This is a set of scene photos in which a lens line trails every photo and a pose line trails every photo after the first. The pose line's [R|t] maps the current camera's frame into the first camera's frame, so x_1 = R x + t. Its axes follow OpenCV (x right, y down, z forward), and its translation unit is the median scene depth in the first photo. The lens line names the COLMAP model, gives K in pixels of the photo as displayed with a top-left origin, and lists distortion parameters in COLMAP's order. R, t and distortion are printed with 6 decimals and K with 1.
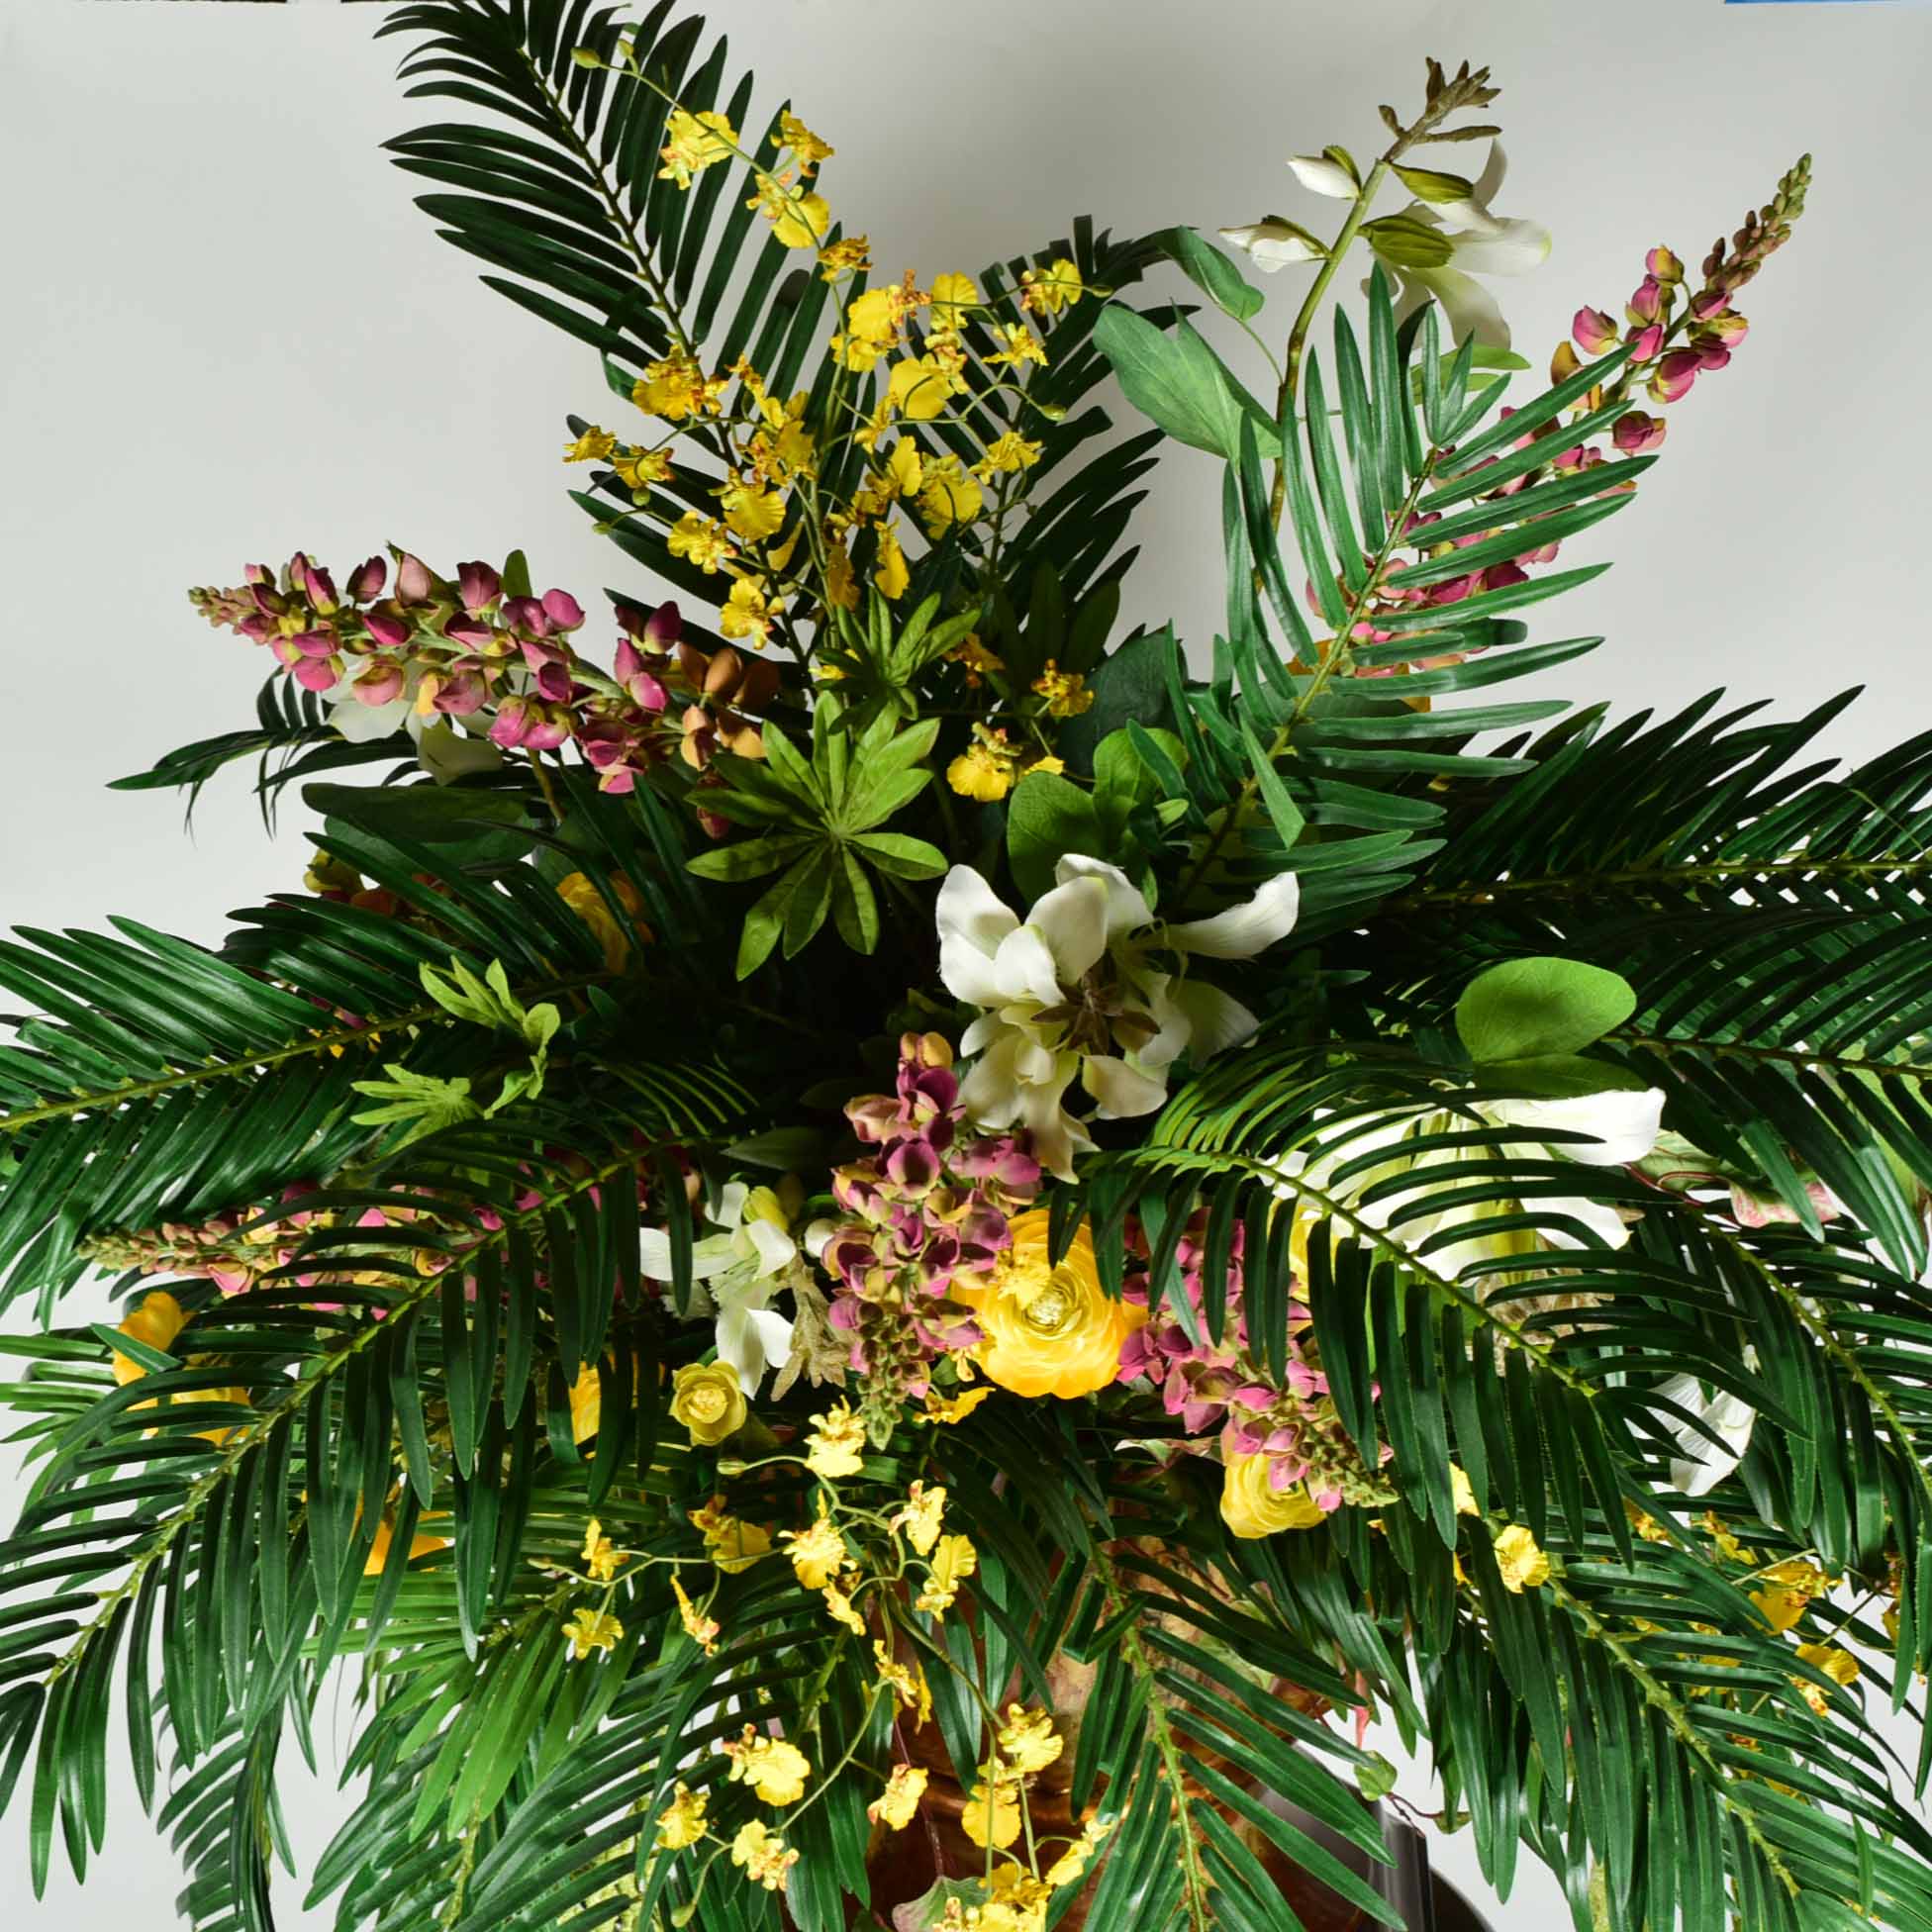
lens RADIAL K [[4555.4, 0, 940.6], [0, 4555.4, 935.8], [0, 0, 1]] dist [-0.023461, -0.036718]
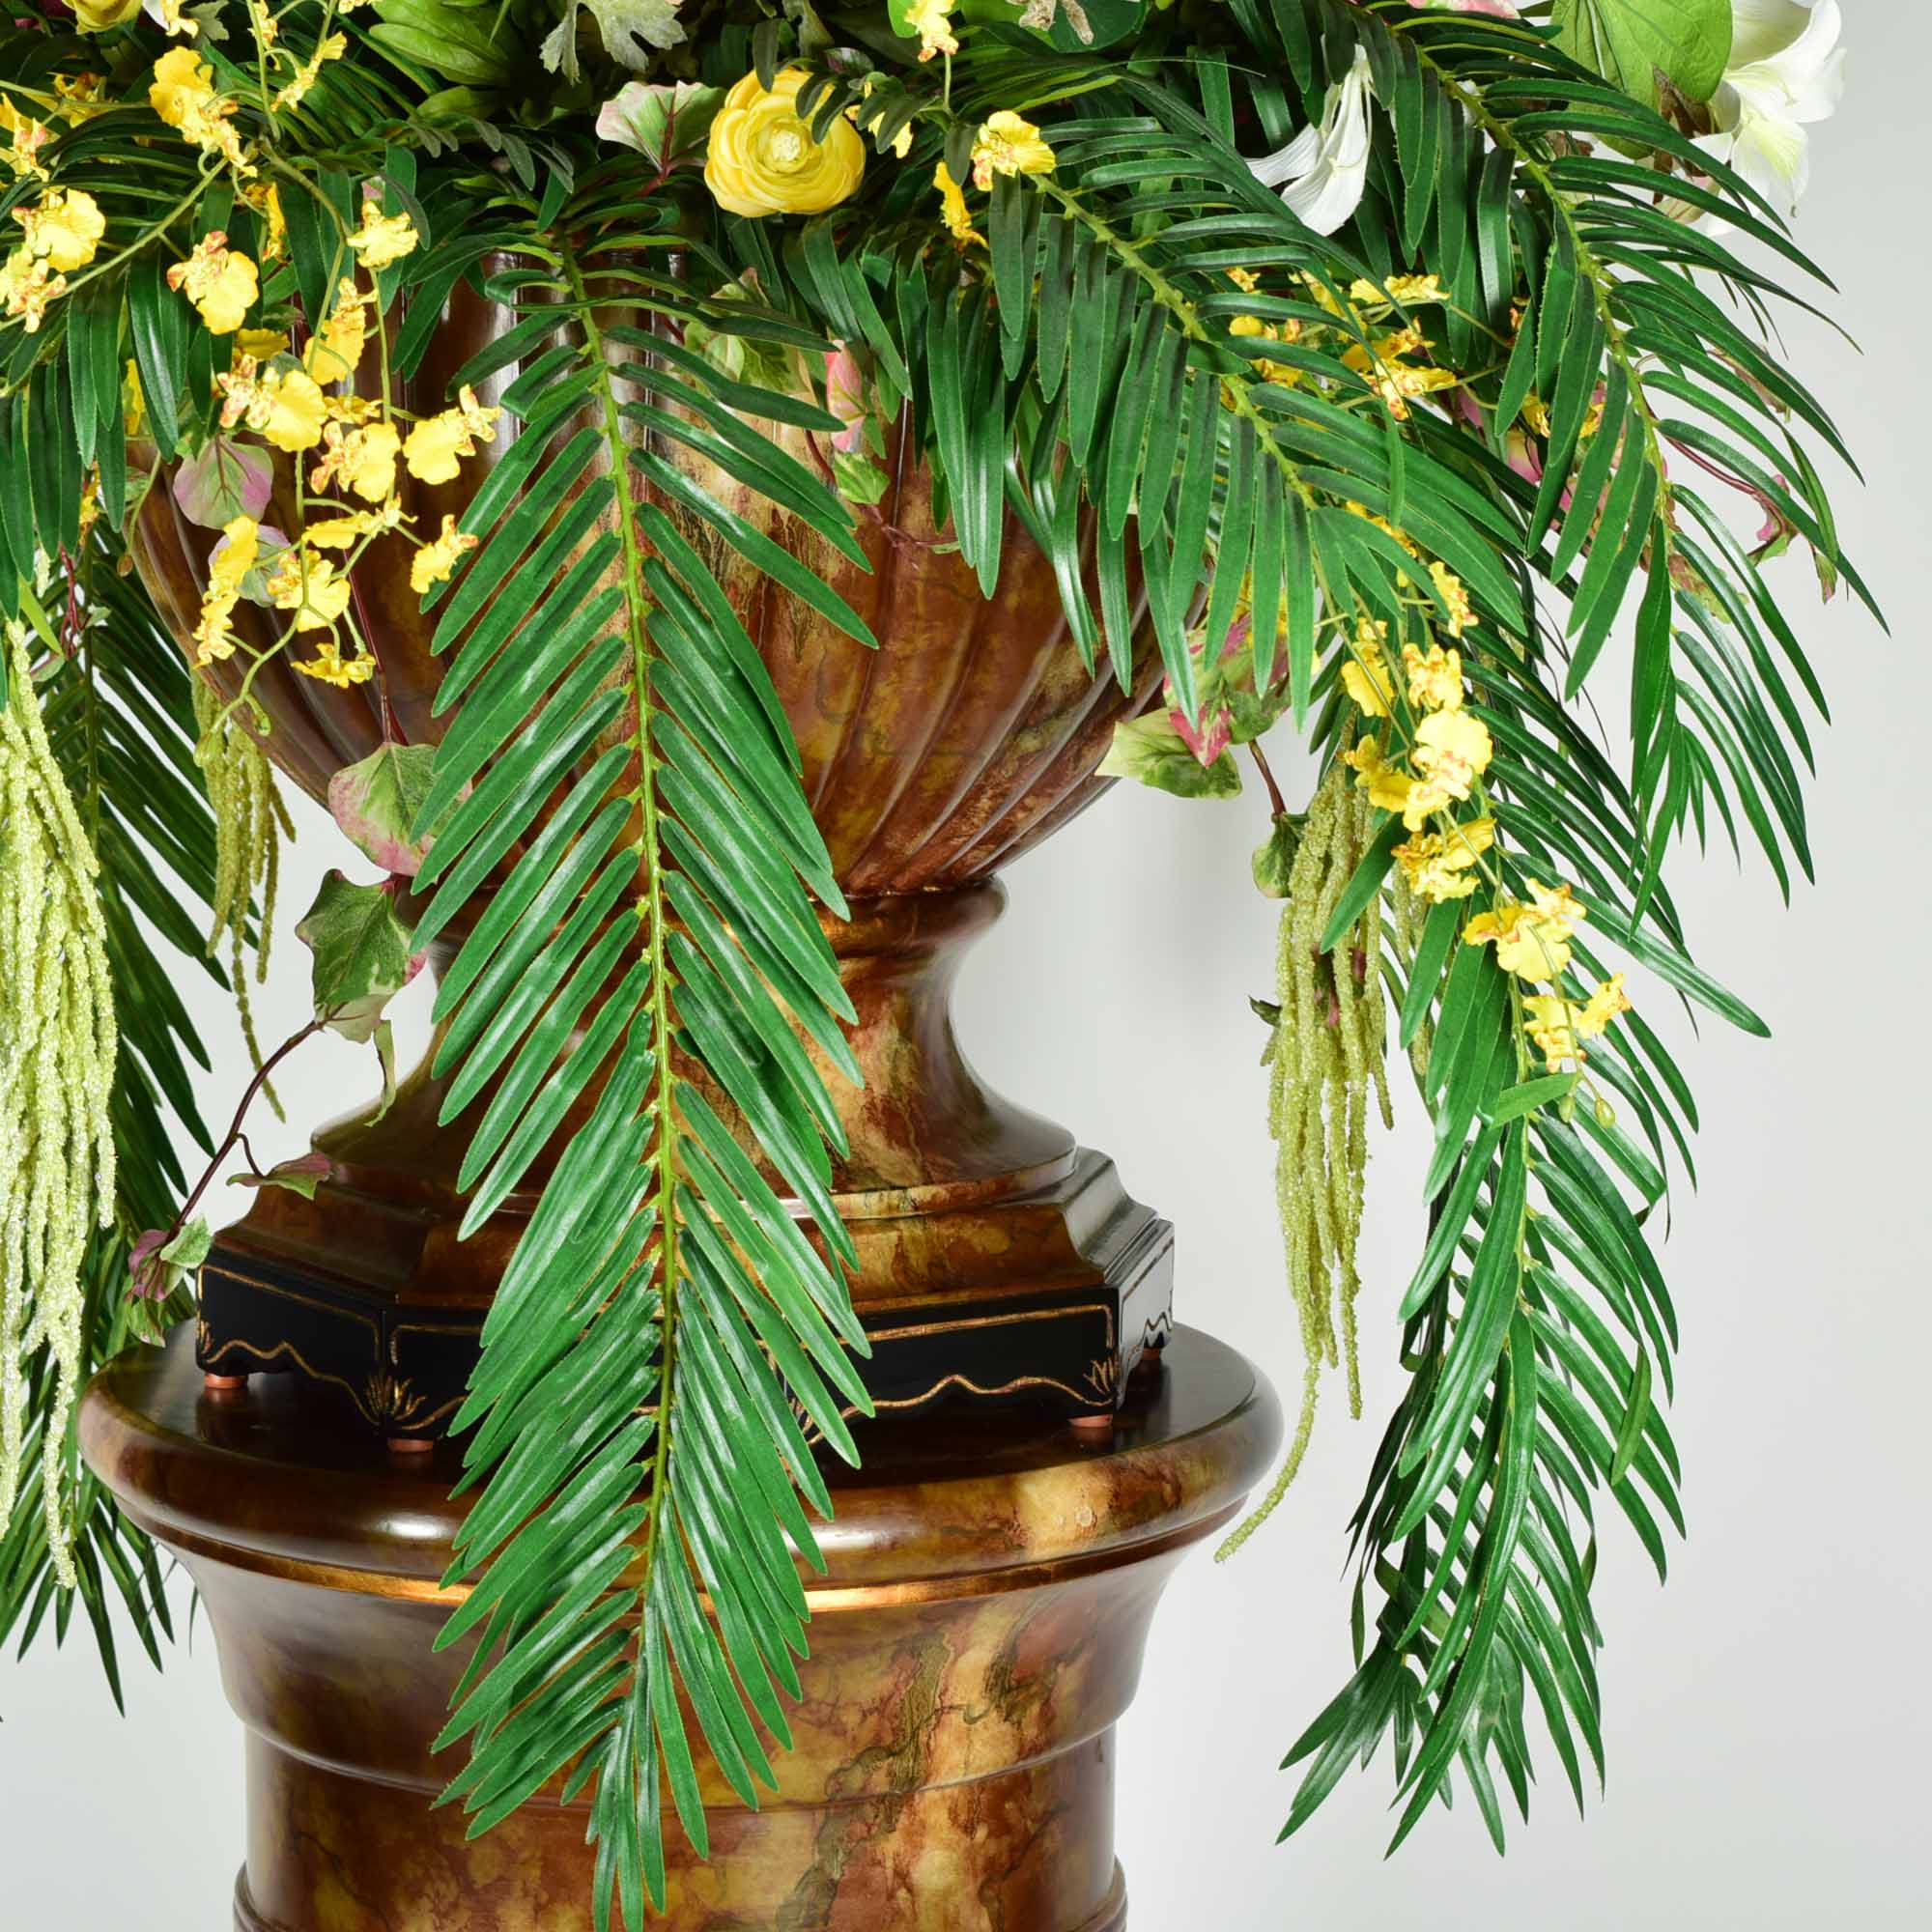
lens RADIAL K [[5443.7, 0, 1234.2], [0, 5443.7, 968.2], [0, 0, 1]] dist [-0.037090, 0.000248]
pose [[0.996178, 0.049161, -0.072196, 0.242183], [-0.066400, 0.963241, -0.260303, 0.529773], [0.056745, 0.264102, 0.962824, 0.085543]]
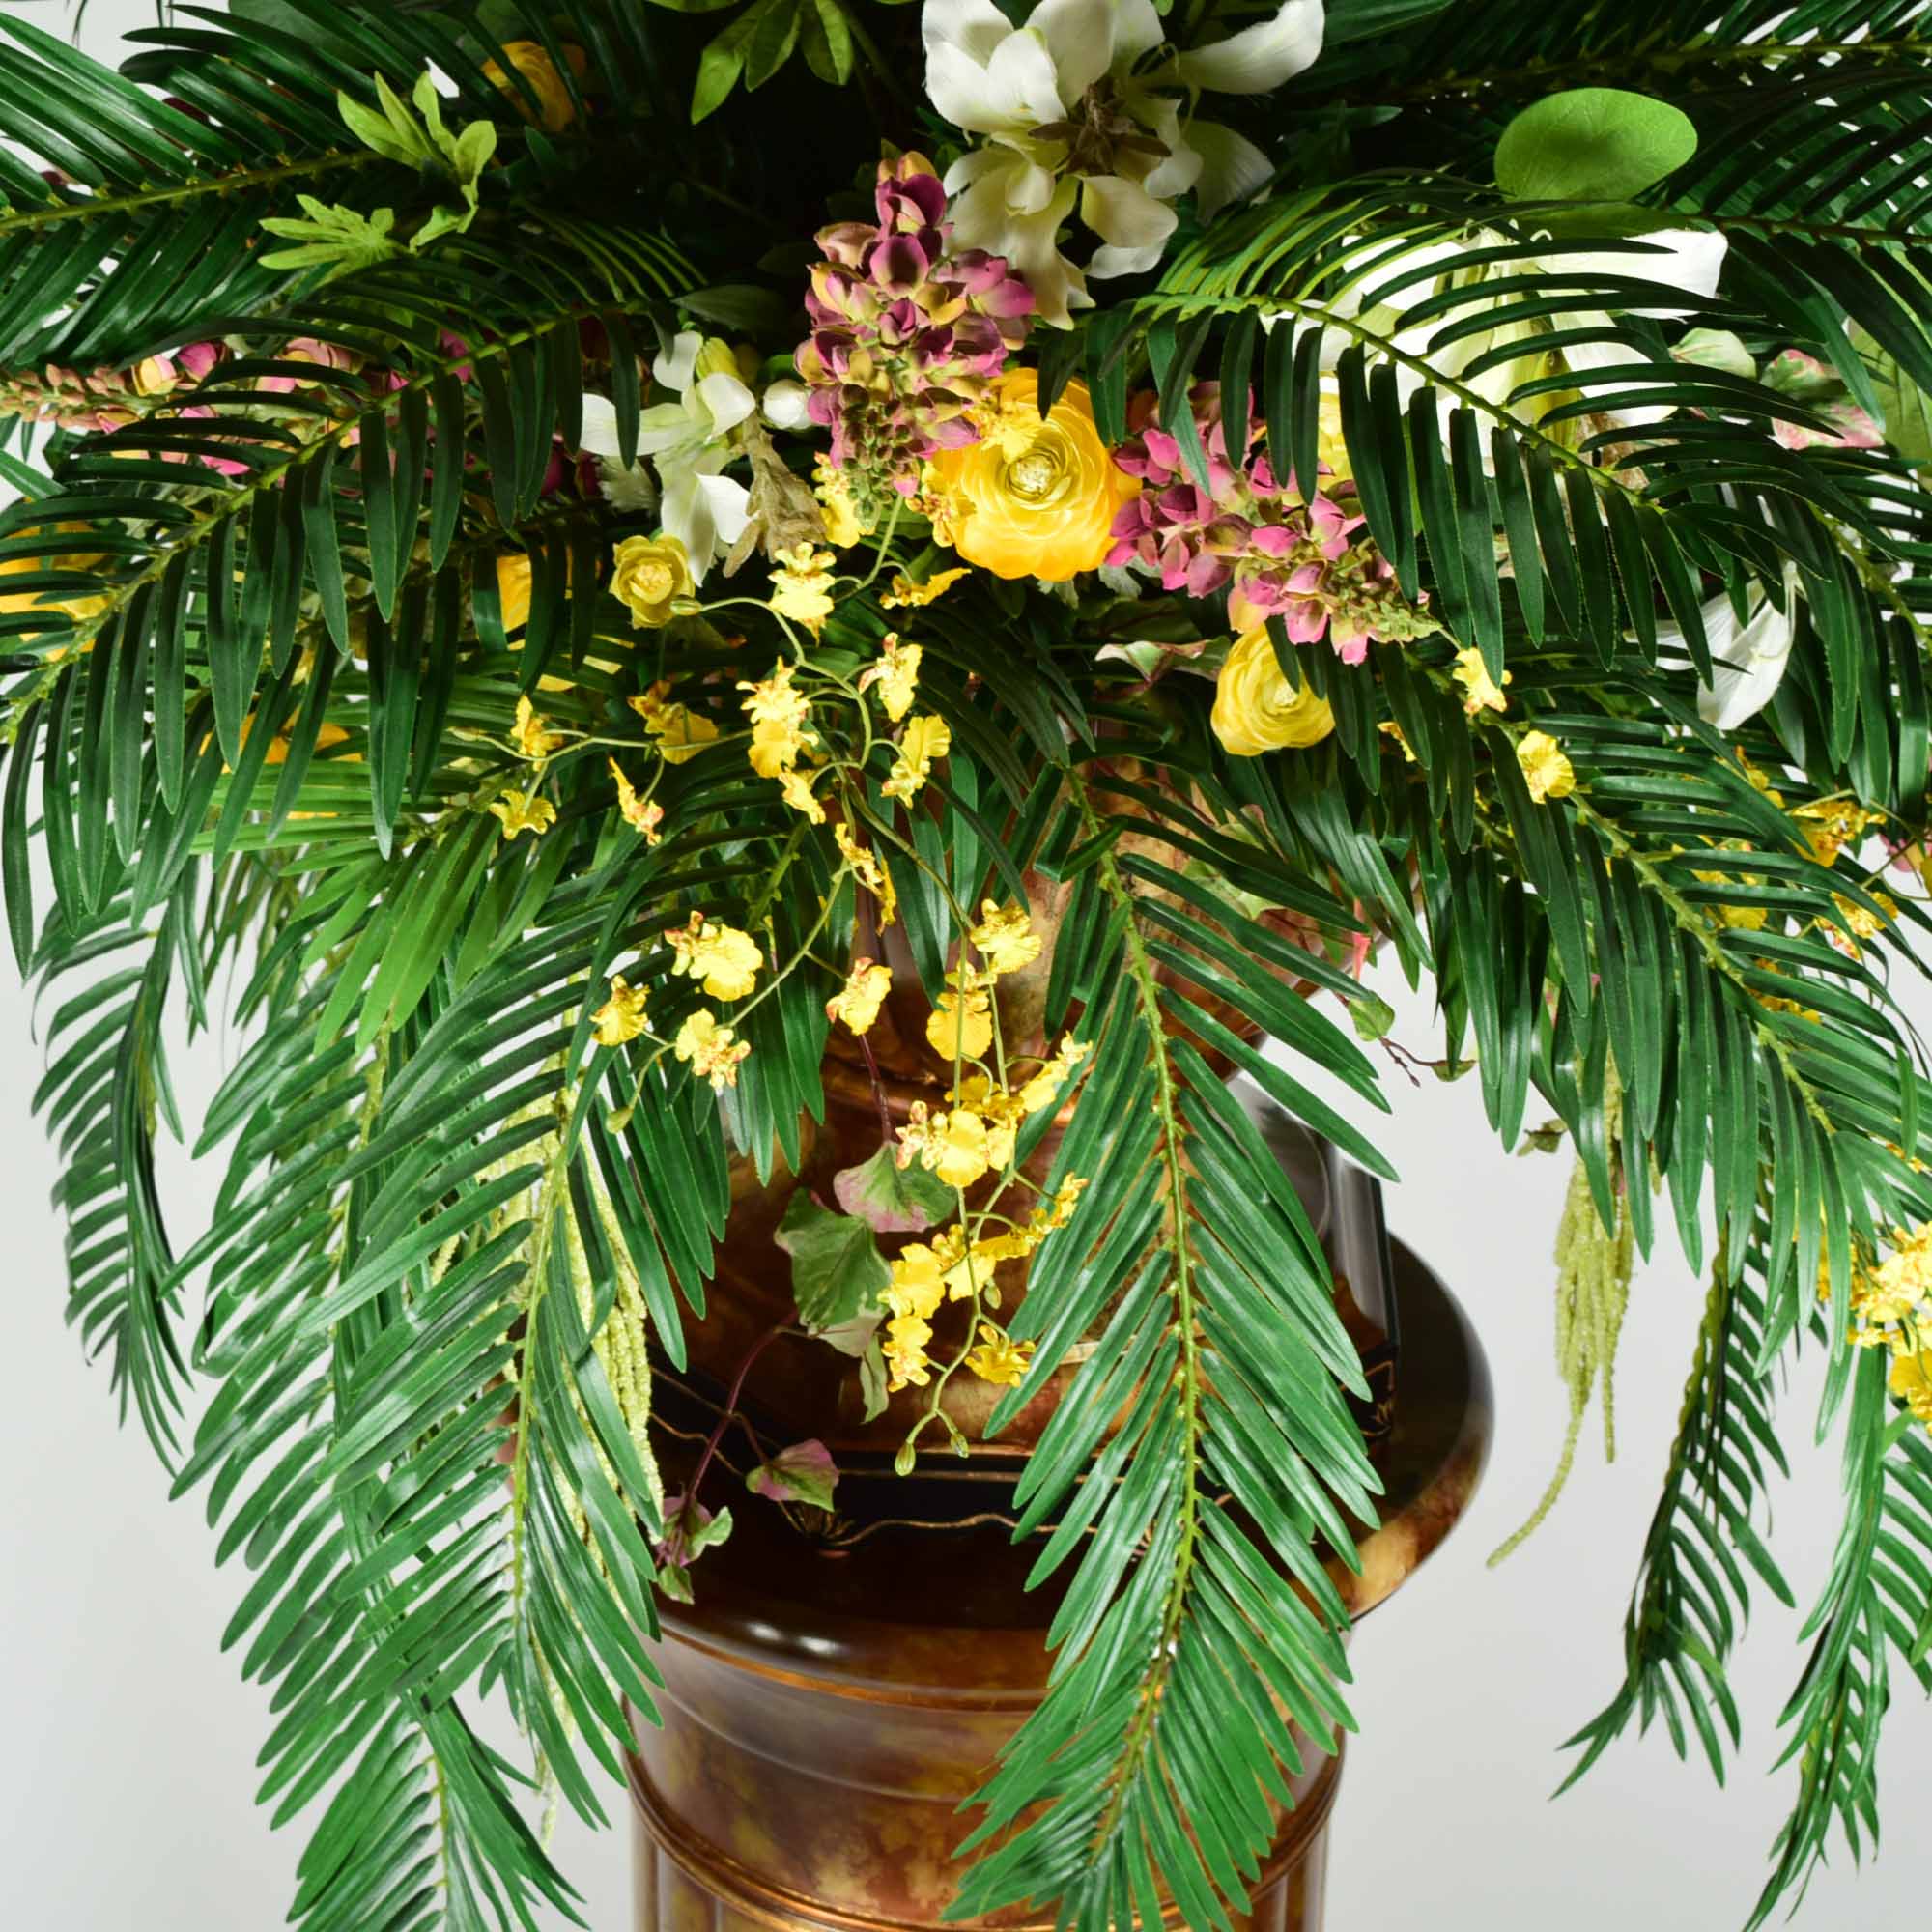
lens RADIAL K [[4439.7, 0, 966.0], [0, 4439.7, 966.0], [0, 0, 1]] dist [-0.024944, -0.045621]
pose [[0.998988, 0.022119, 0.039164, -0.021736], [-0.025242, 0.996385, 0.081113, 0.105940], [-0.037228, -0.082019, 0.995935, 0.115221]]
